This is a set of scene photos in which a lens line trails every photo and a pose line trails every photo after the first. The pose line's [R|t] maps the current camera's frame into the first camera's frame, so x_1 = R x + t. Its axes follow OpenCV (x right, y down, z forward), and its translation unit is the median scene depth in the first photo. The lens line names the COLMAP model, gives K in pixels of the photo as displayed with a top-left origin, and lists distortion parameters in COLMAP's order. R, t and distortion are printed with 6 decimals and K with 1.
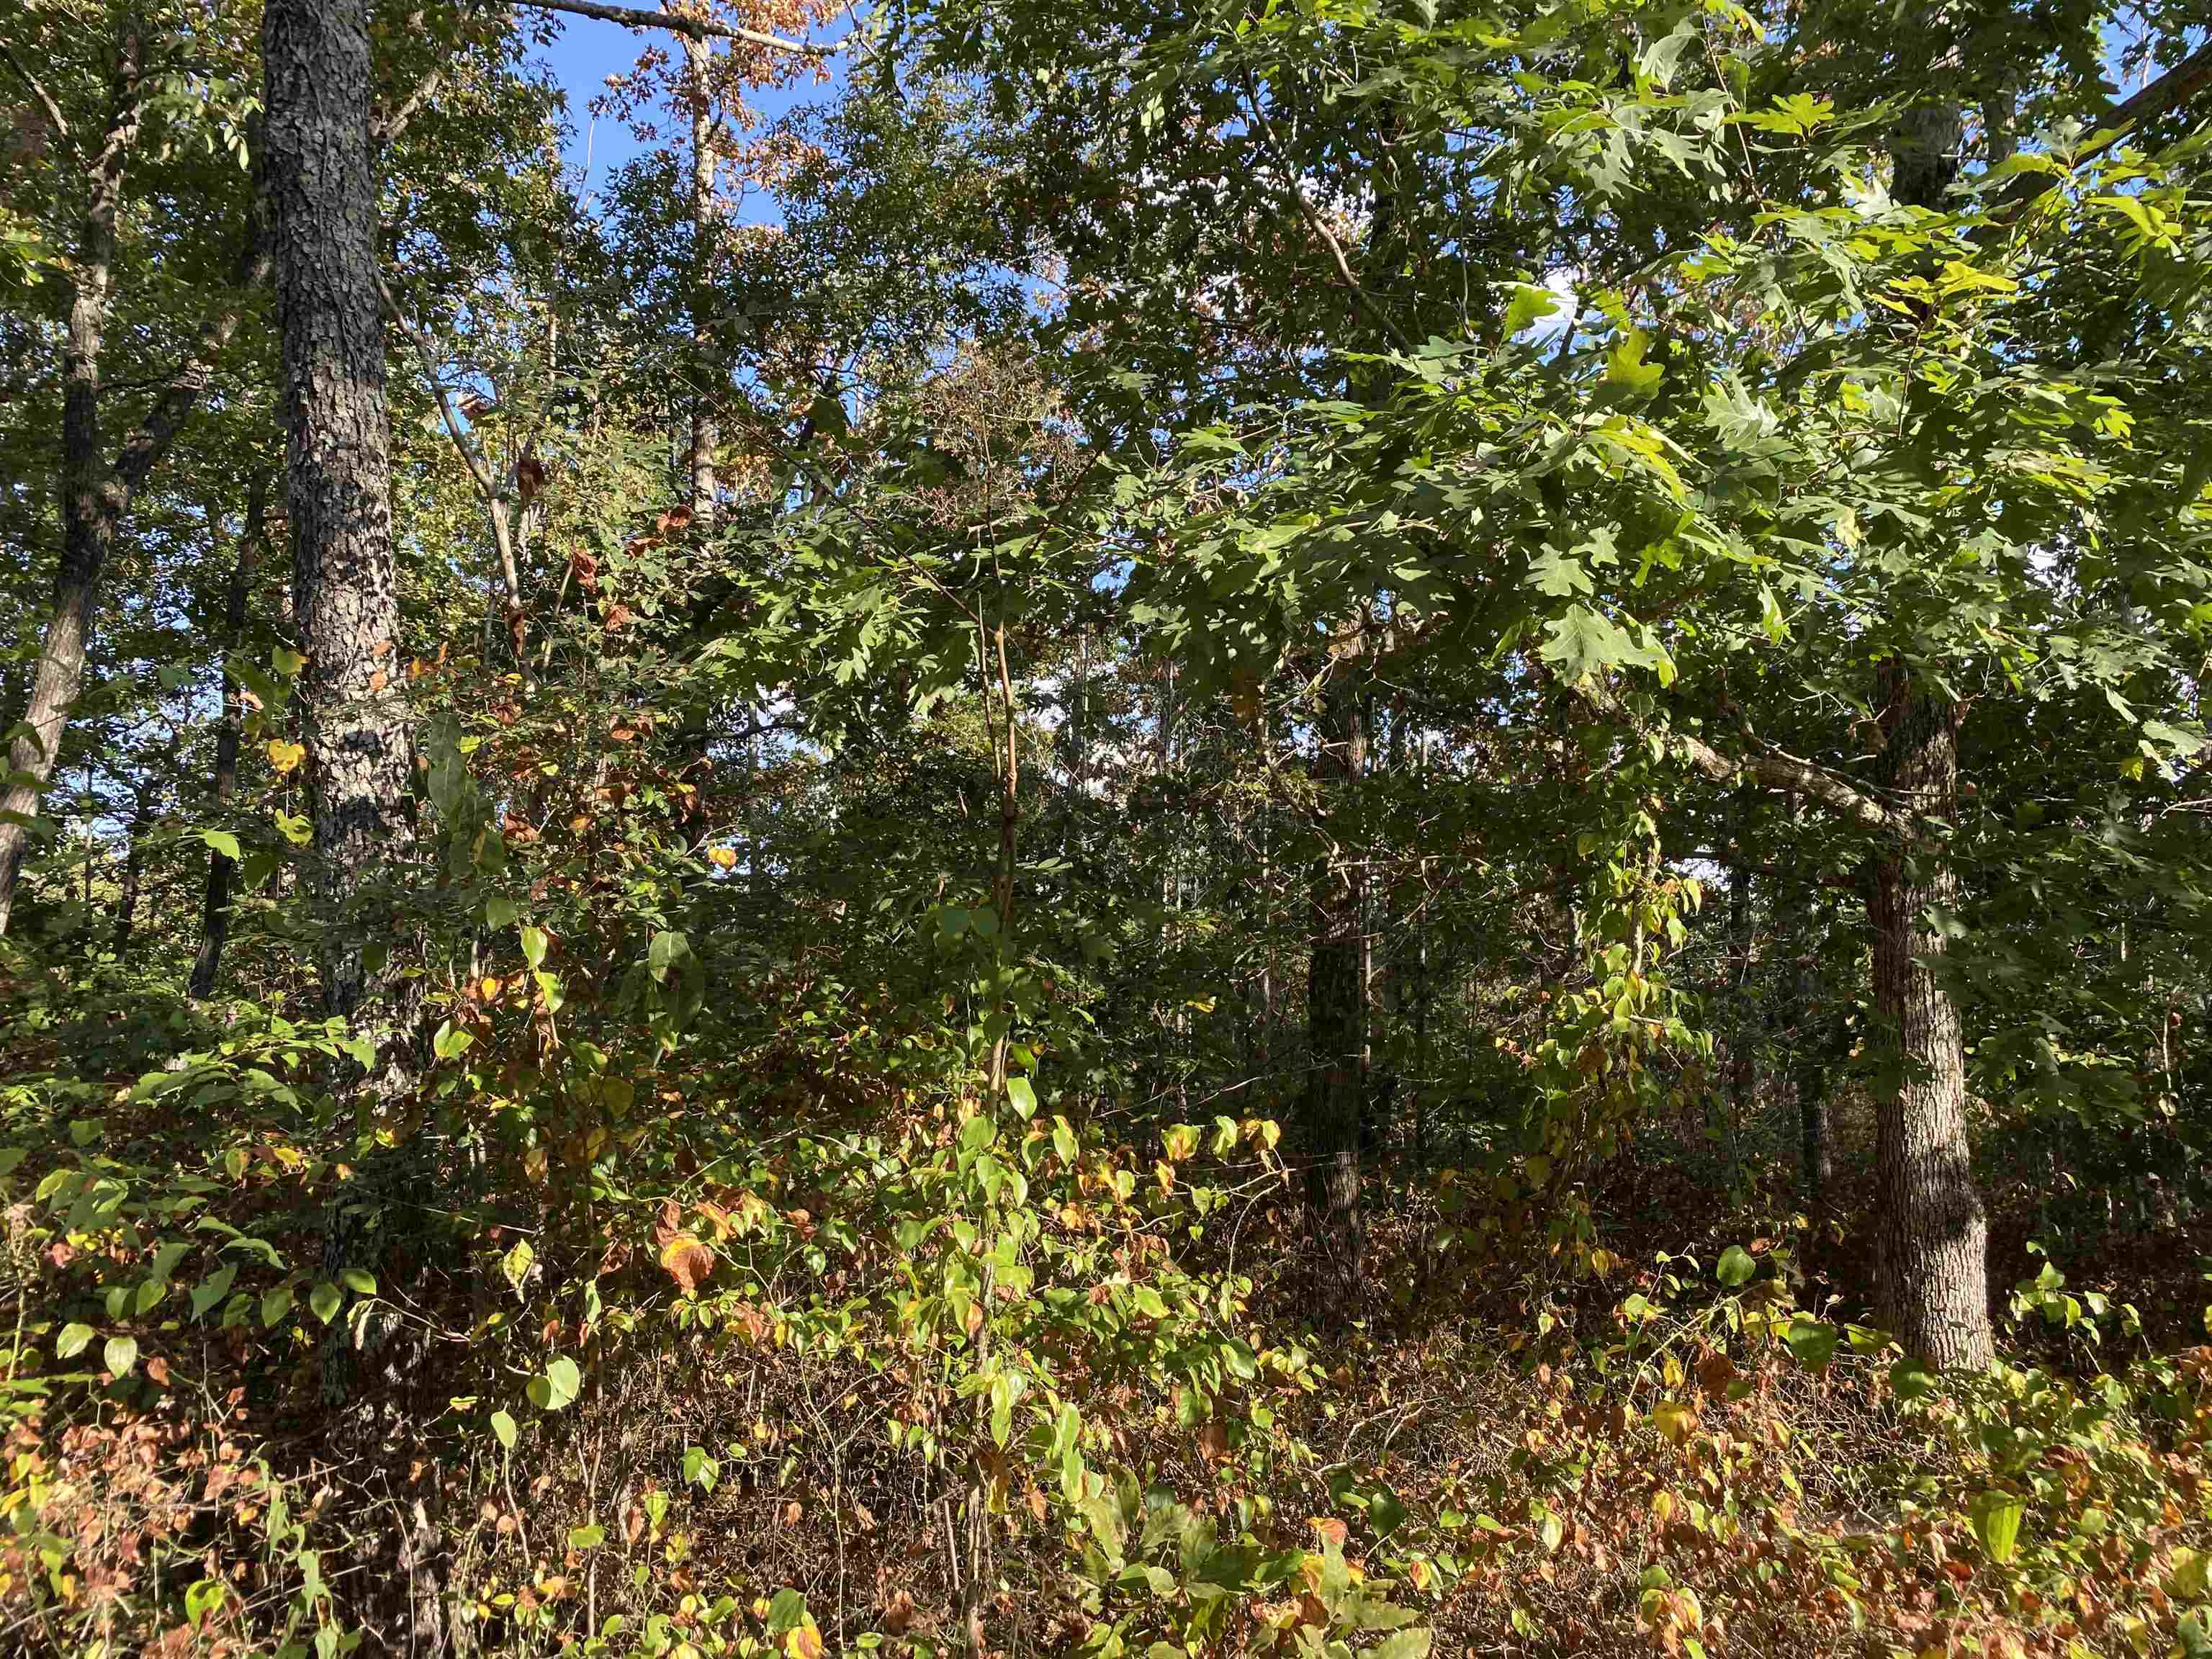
lens RADIAL K [[1678.9, 0, 1106.0], [0, 1678.9, 829.5], [0, 0, 1]] dist [0.094577, 0.000716]
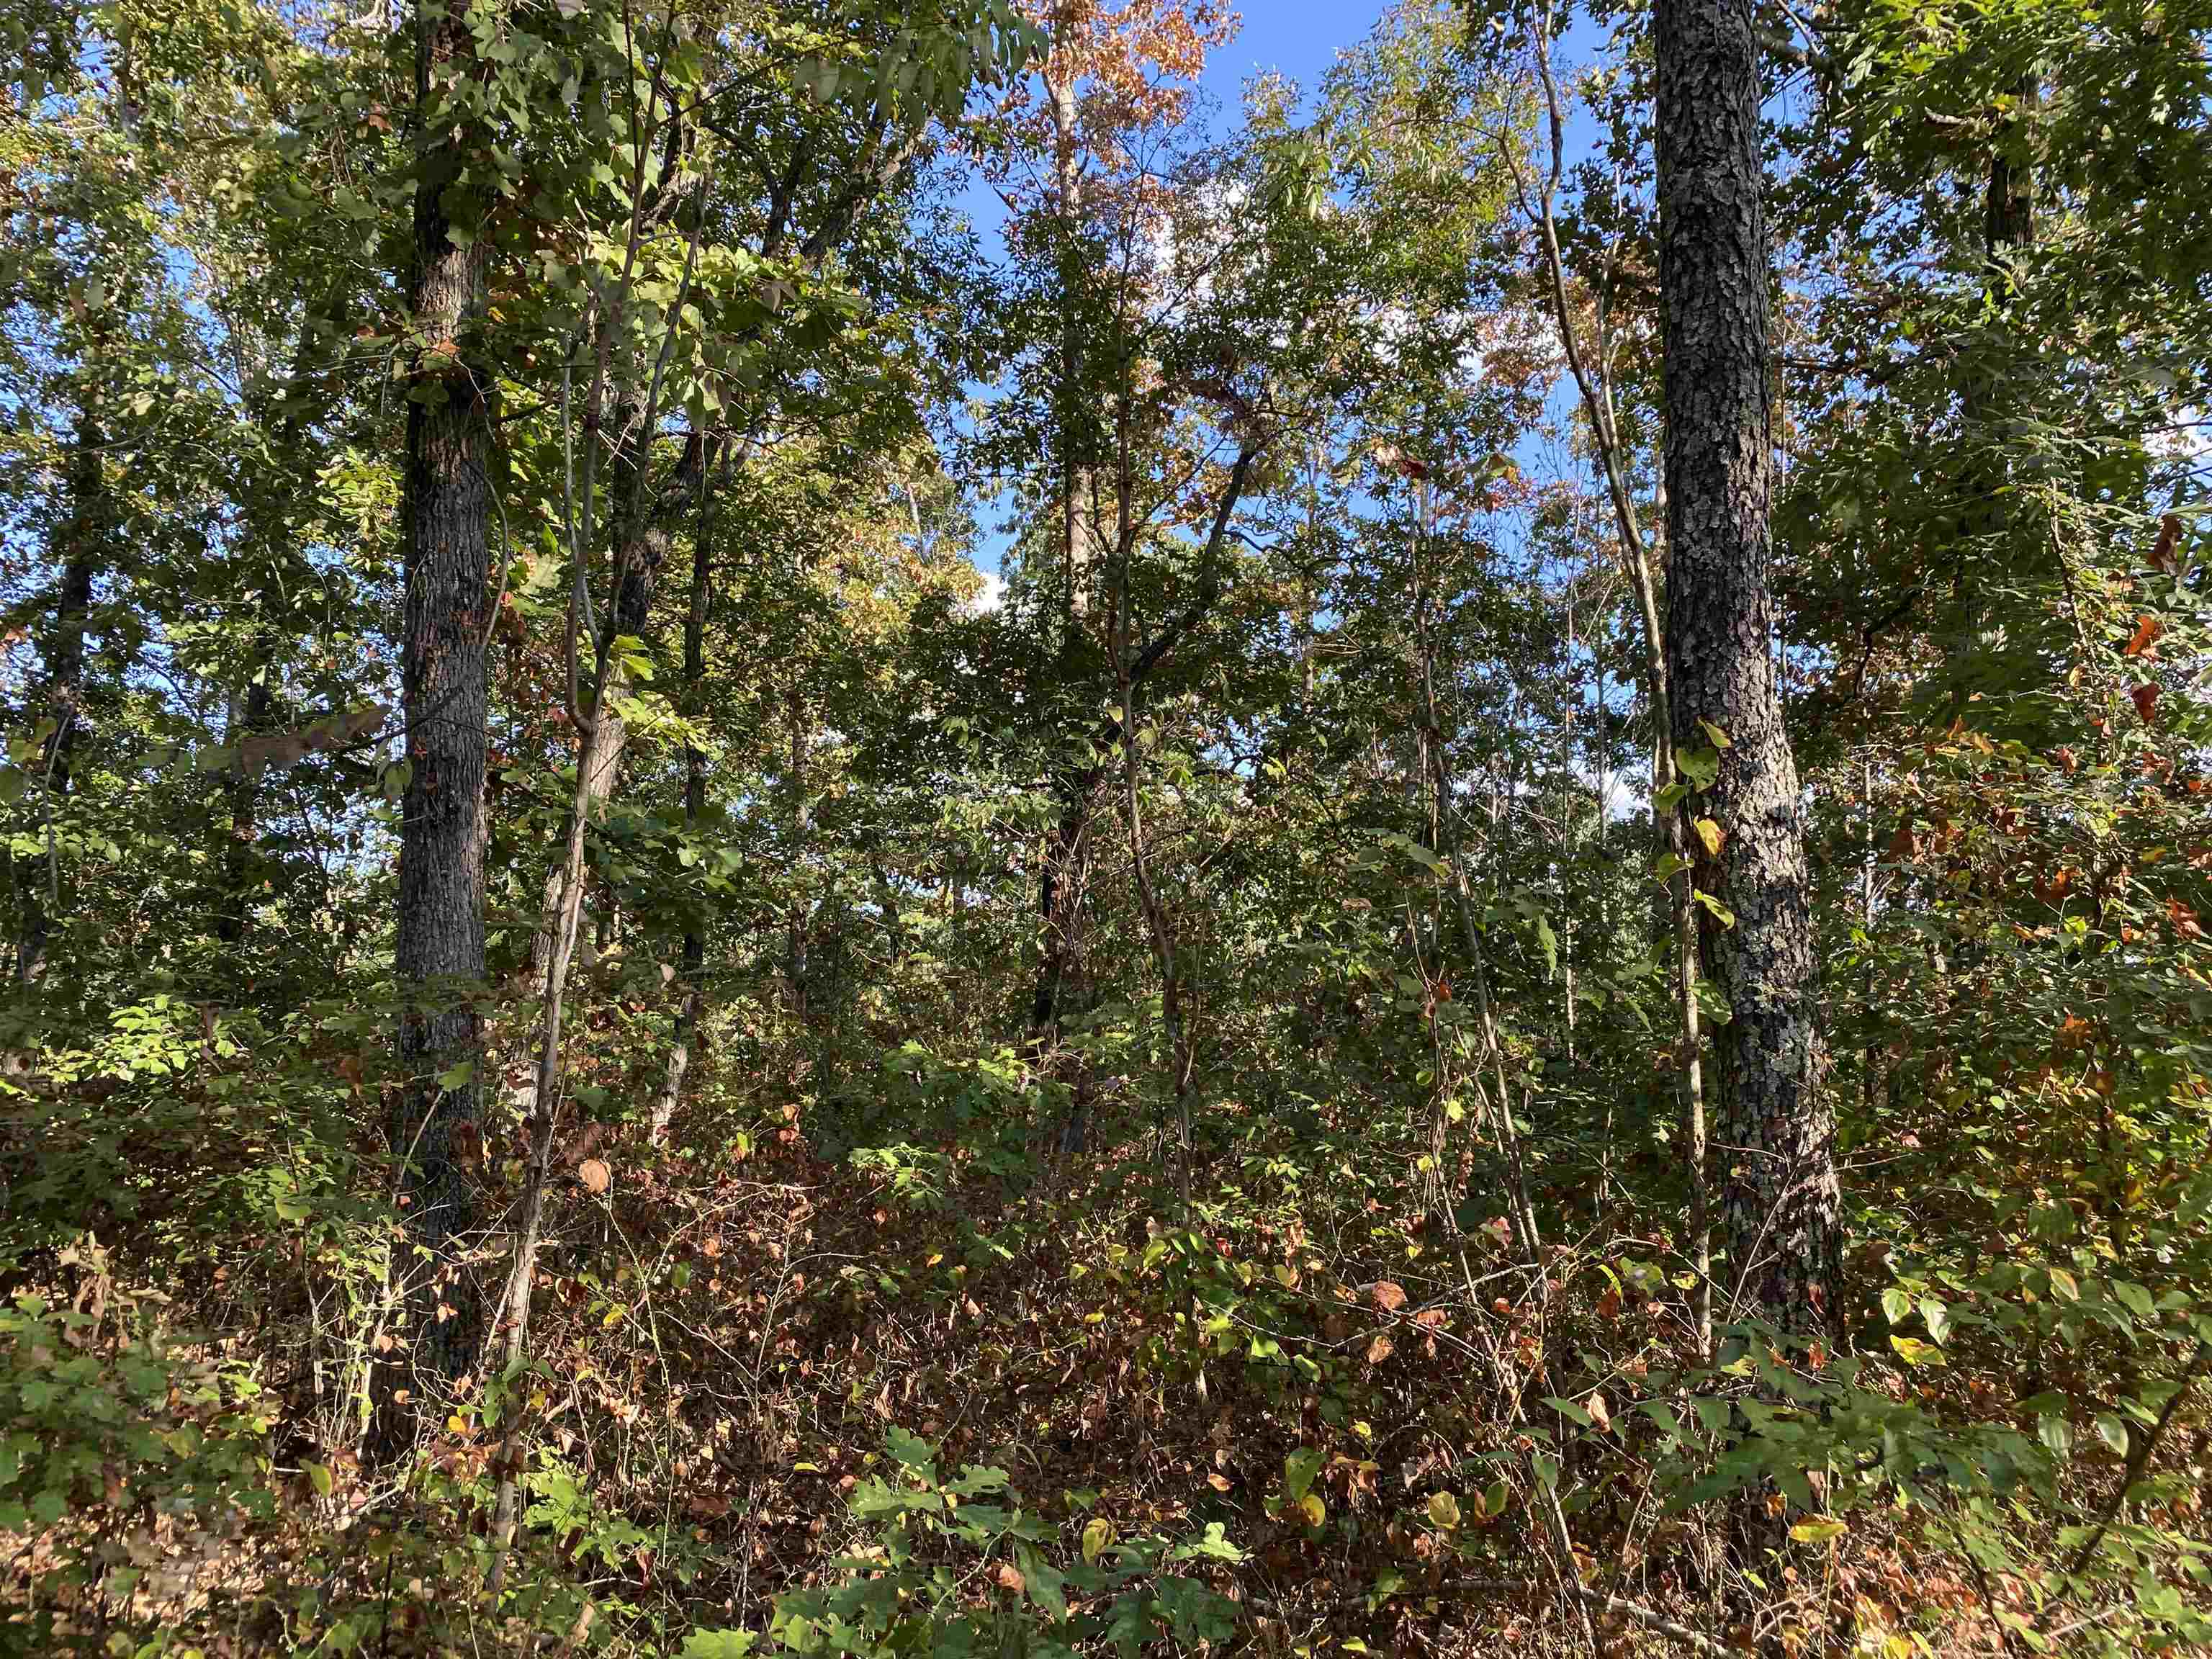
lens RADIAL K [[1678.9, 0, 1106.0], [0, 1678.9, 829.5], [0, 0, 1]] dist [0.094577, 0.000716]
pose [[0.994966, -0.004911, 0.100096, -0.902410], [0.007172, 0.999727, -0.022246, -0.026433], [-0.099960, 0.022852, 0.994729, 0.099335]]
